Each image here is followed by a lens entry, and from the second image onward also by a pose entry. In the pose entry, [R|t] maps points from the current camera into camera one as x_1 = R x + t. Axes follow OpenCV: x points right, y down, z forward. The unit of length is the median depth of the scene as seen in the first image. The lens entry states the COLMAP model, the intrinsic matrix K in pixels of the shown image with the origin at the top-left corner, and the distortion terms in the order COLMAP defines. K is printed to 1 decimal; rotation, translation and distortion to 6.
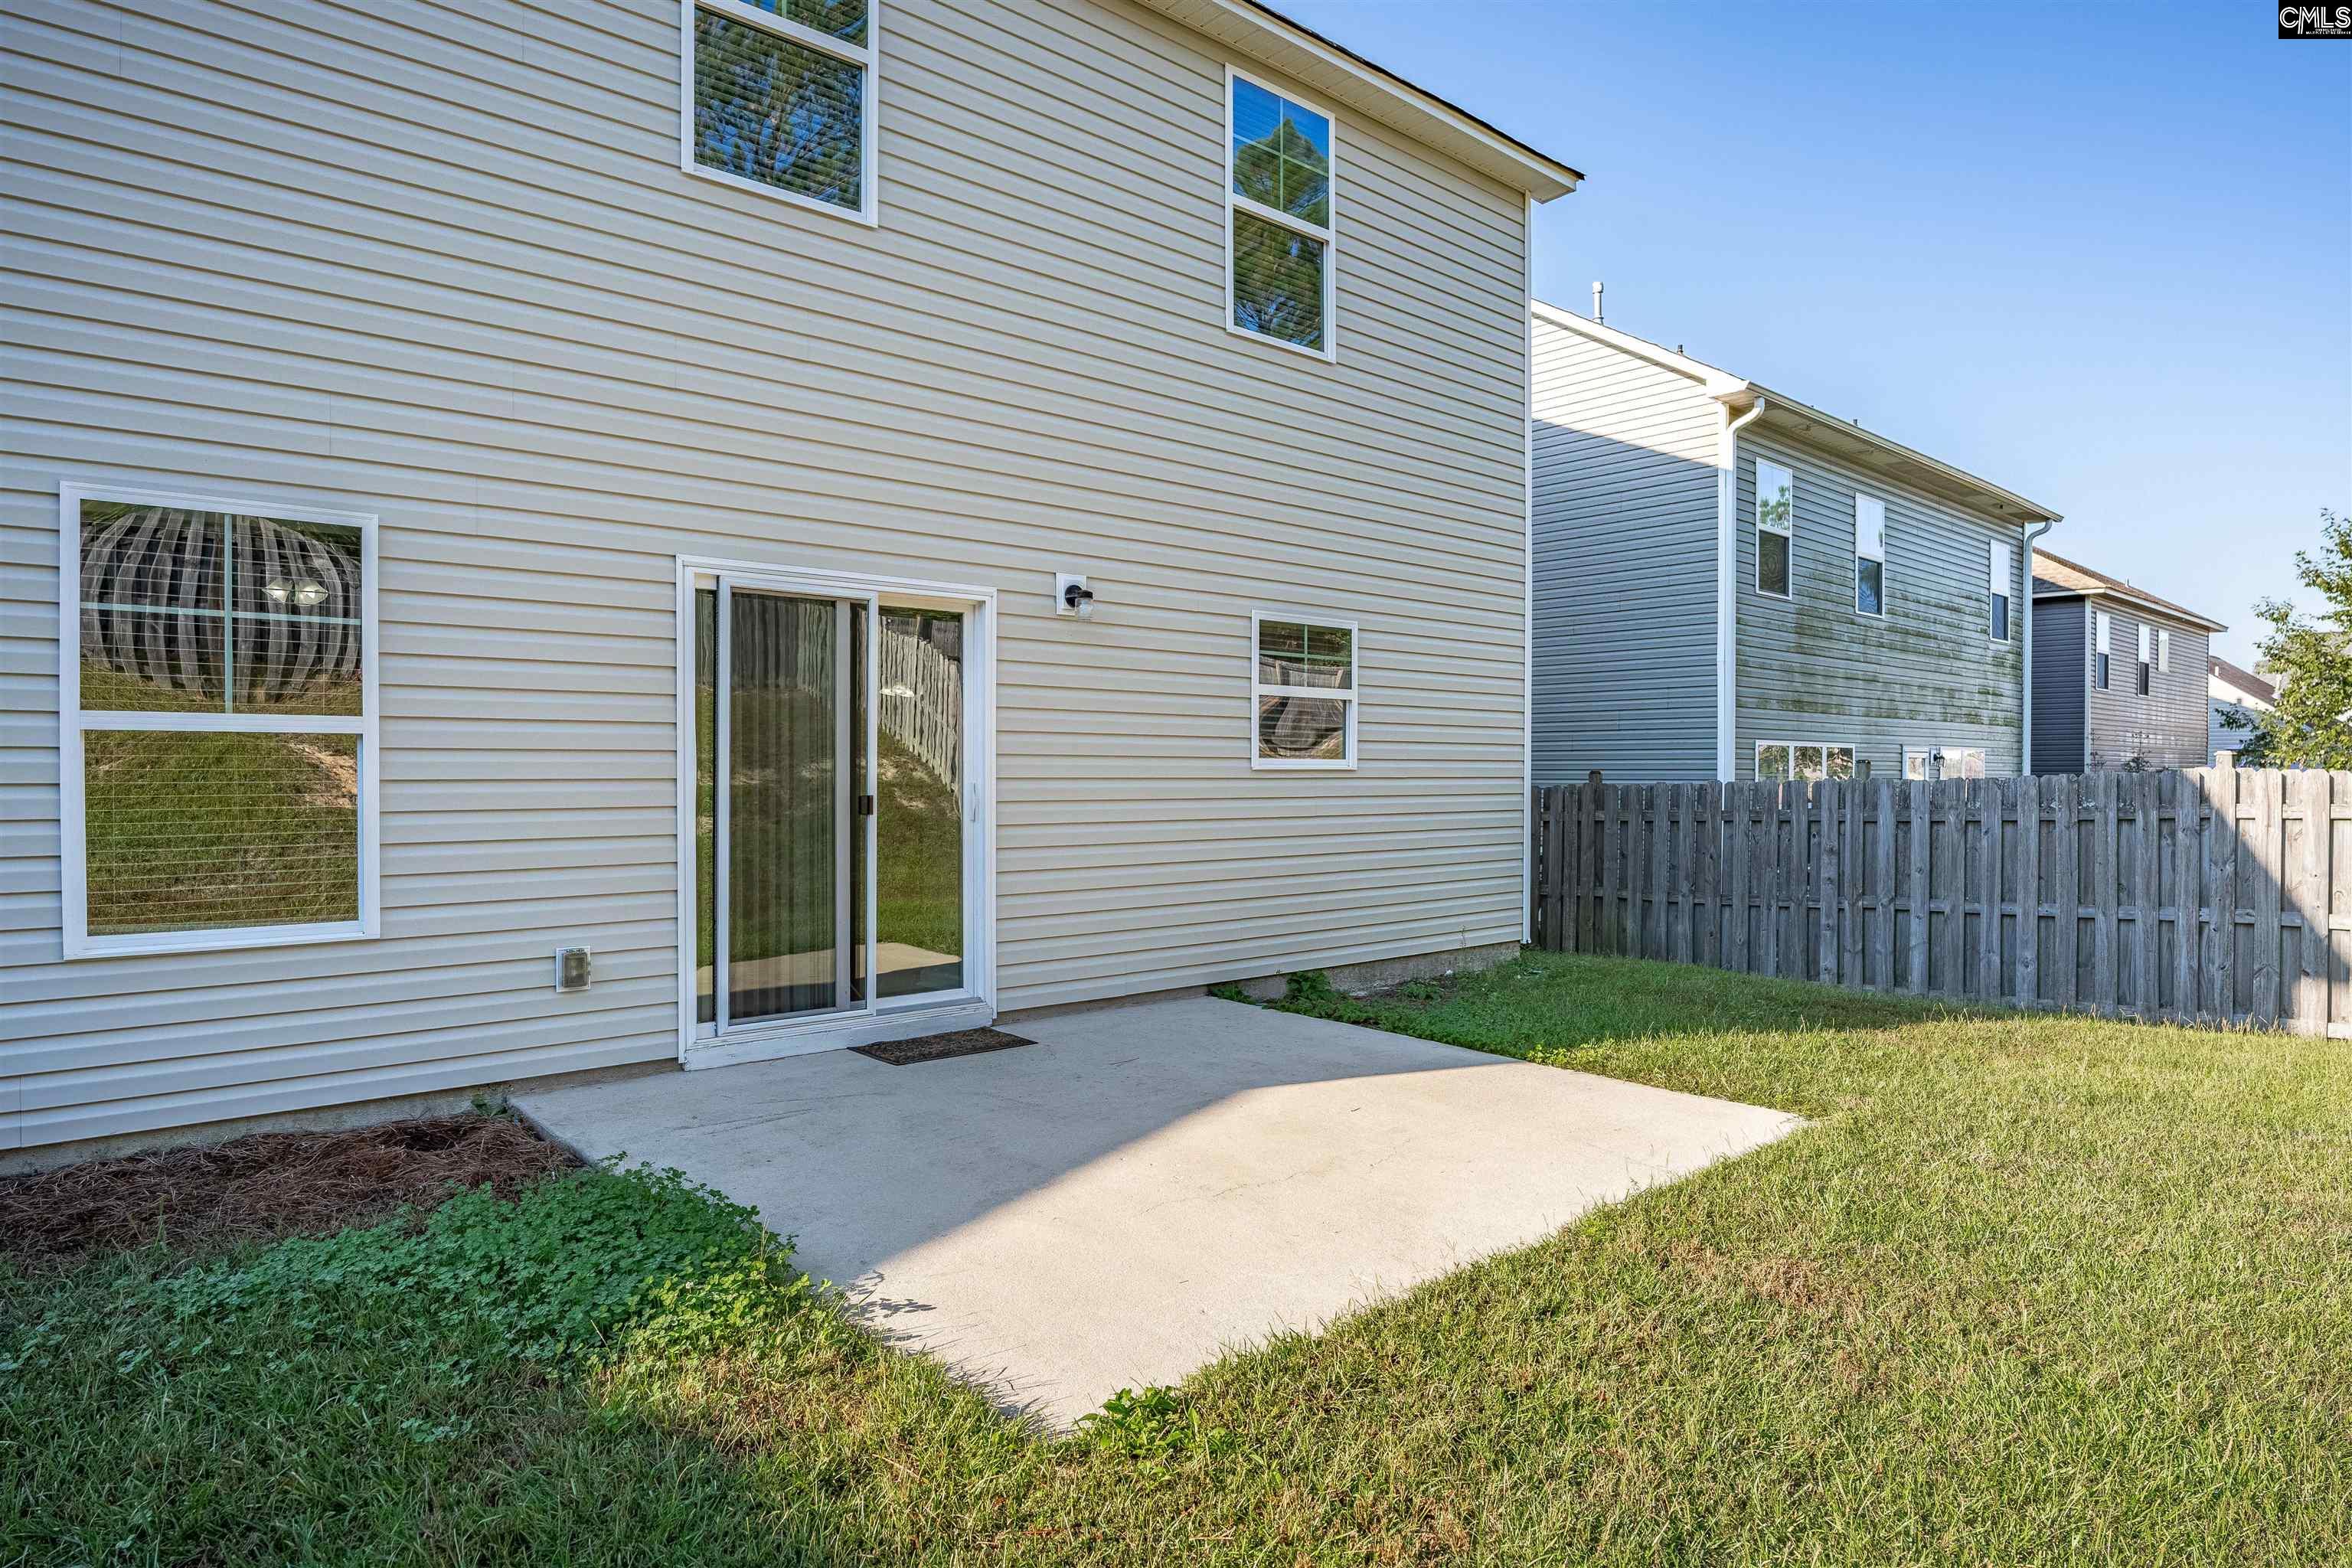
lens RADIAL K [[1356.4, 0, 1172.3], [0, 1356.4, 784.4], [0, 0, 1]] dist [-0.023650, -0.001178]
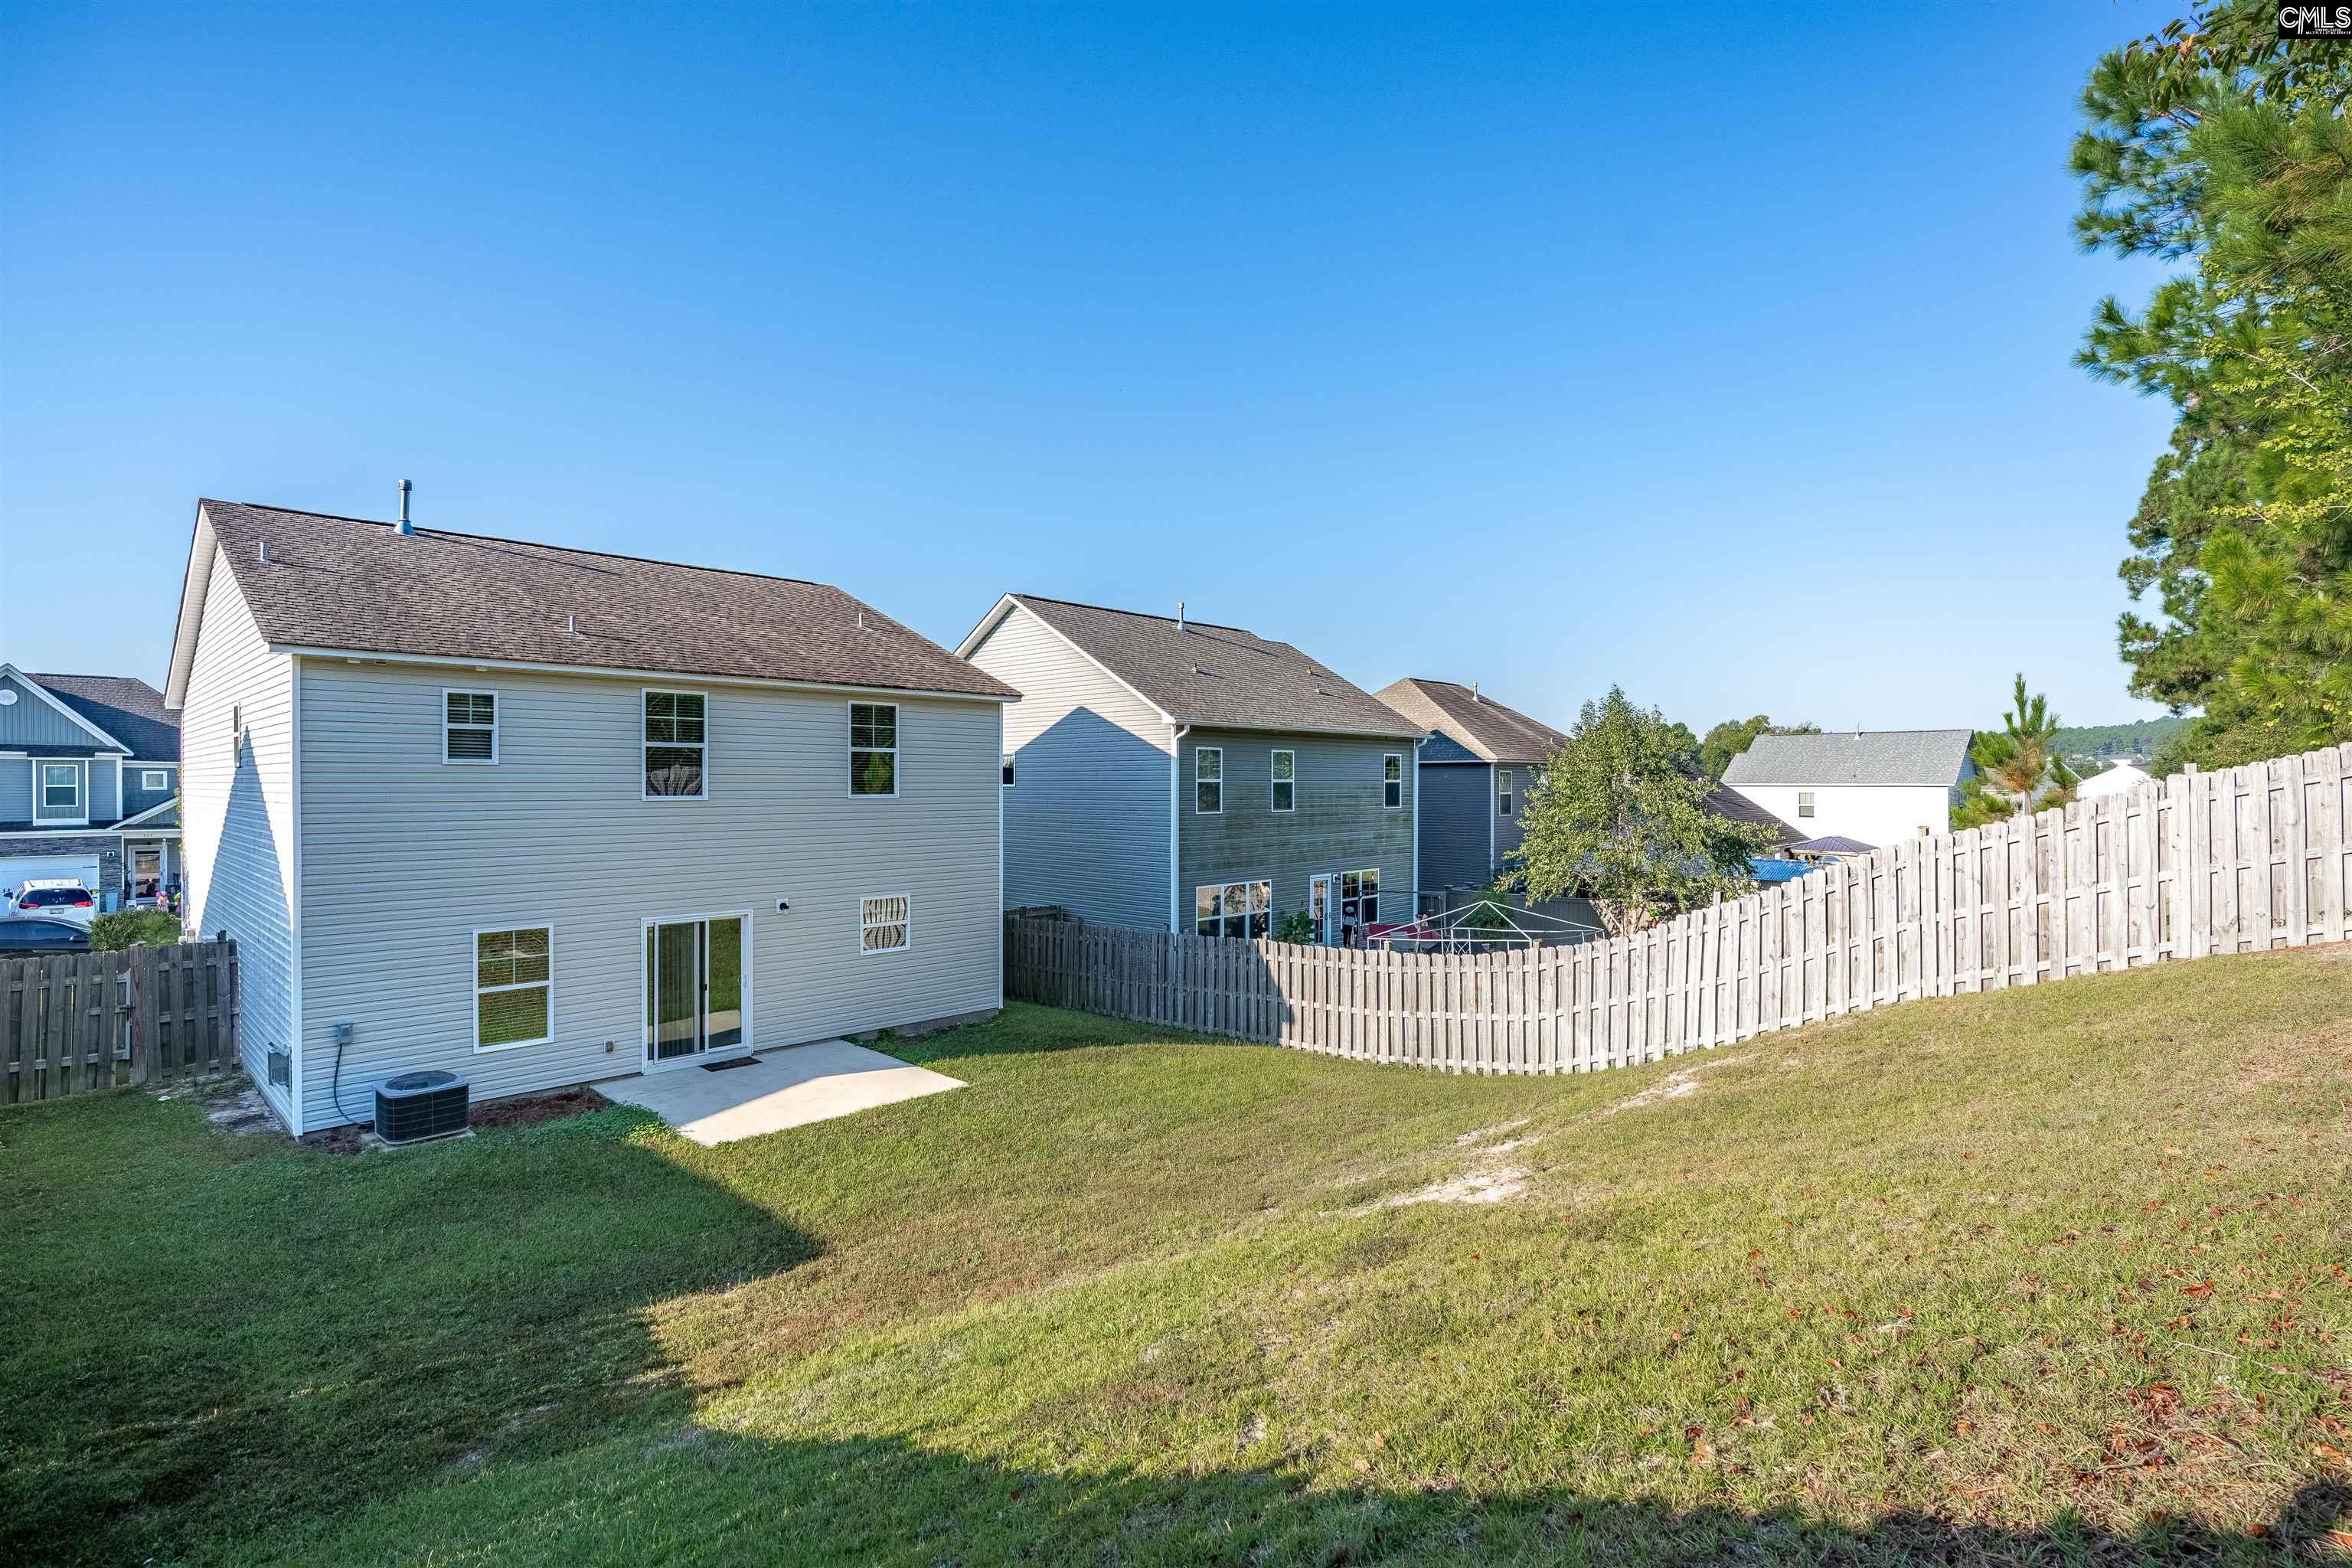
lens RADIAL K [[1123.3, 0, 1183.2], [0, 1123.3, 779.2], [0, 0, 1]] dist [-0.028280, 0.005975]
pose [[0.995262, 0.002856, 0.097191, 0.633216], [-0.002018, 0.999960, -0.008724, -0.453302], [-0.097212, 0.008487, 0.995228, -1.702456]]
